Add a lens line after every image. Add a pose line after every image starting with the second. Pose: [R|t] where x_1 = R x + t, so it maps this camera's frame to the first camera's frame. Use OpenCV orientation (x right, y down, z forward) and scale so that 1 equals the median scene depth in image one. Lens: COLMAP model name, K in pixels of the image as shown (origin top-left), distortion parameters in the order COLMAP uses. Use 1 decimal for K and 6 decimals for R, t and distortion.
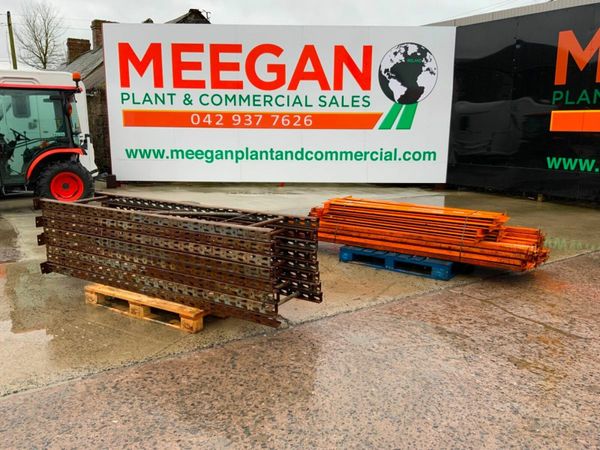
lens RADIAL K [[492.7, 0, 301.8], [0, 492.7, 225.7], [0, 0, 1]] dist [0.091599, -0.157669]
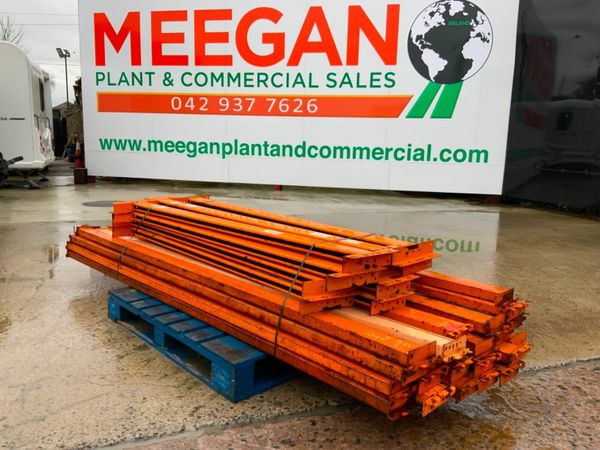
lens RADIAL K [[494.4, 0, 300.0], [0, 494.4, 225.0], [0, 0, 1]] dist [0.086723, -0.167822]
pose [[0.974445, 0.055471, -0.217669, 0.173234], [-0.061454, 0.997893, -0.020805, -0.010697], [0.216056, 0.033650, 0.975801, 0.251320]]
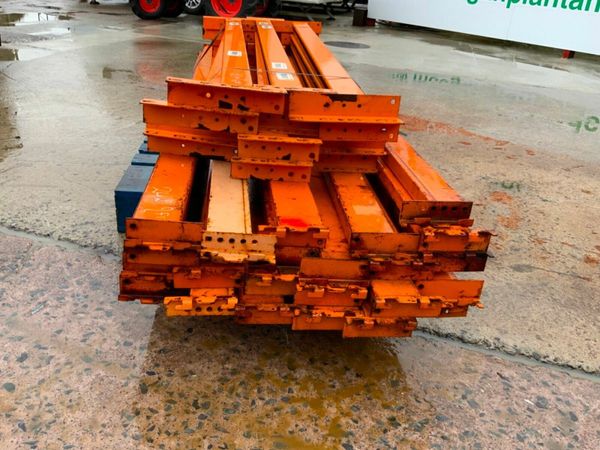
lens RADIAL K [[494.4, 0, 300.0], [0, 494.4, 225.0], [0, 0, 1]] dist [0.086723, -0.167822]
pose [[0.624930, 0.384024, -0.679697, 0.257708], [-0.215646, 0.921686, 0.322476, -0.016608], [0.750306, -0.054951, 0.658803, 0.354429]]
